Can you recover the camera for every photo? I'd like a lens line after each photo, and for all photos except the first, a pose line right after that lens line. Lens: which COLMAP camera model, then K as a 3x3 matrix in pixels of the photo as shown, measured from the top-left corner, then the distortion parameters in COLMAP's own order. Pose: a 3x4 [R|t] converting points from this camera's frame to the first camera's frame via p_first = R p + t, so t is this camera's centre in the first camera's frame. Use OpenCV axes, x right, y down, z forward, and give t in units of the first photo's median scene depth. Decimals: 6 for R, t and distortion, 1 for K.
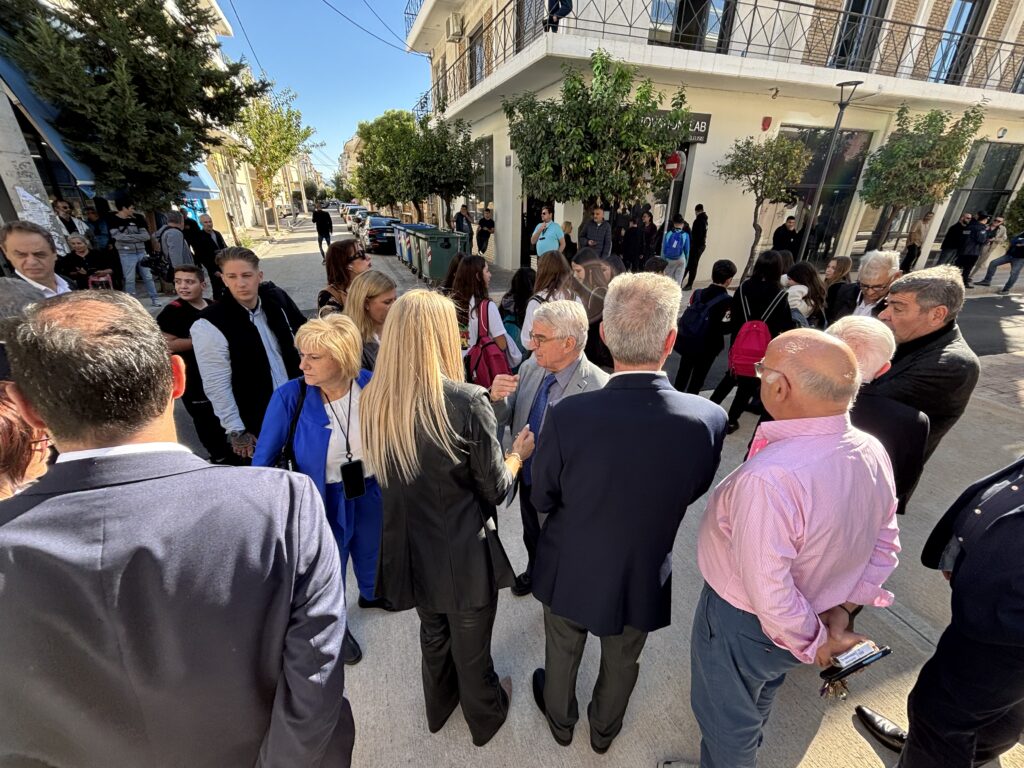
lens RADIAL K [[417.3, 0, 510.6], [0, 417.3, 383.4], [0, 0, 1]] dist [0.000900, 0.000322]
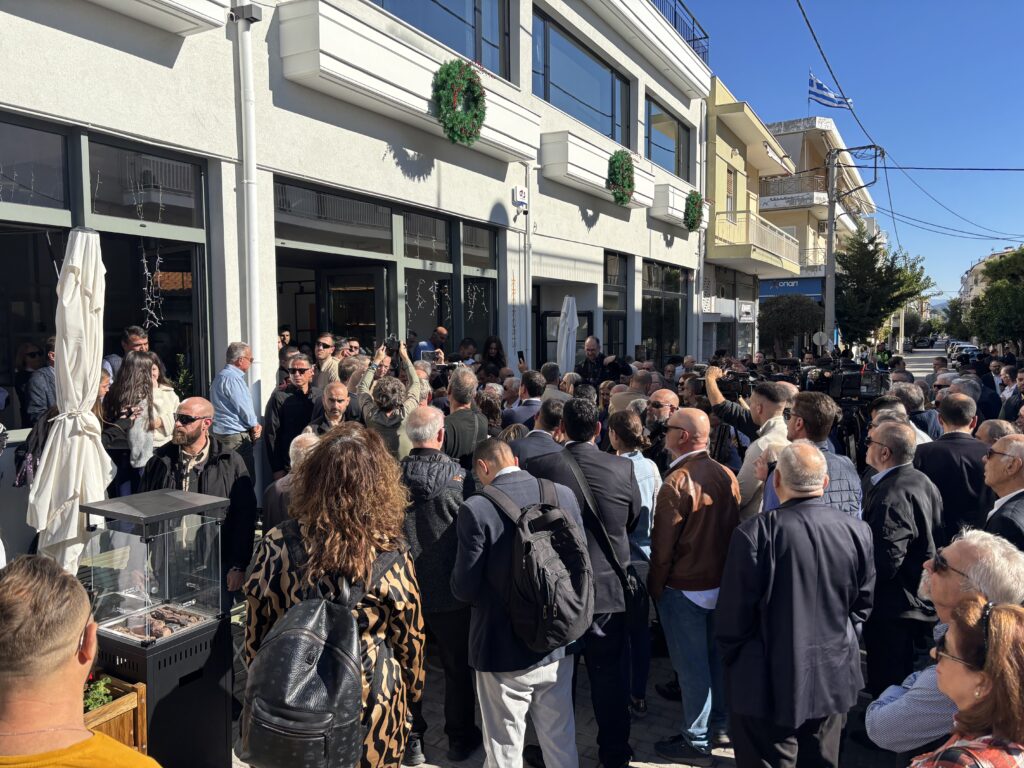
lens RADIAL K [[768.7, 0, 512.0], [0, 768.7, 384.0], [0, 0, 1]] dist [-0.006760, -0.005464]
pose [[0.636715, 0.043595, -0.769866, 0.088768], [-0.305579, 0.930922, -0.200013, 0.089742], [0.707966, 0.362607, 0.606053, -0.209847]]
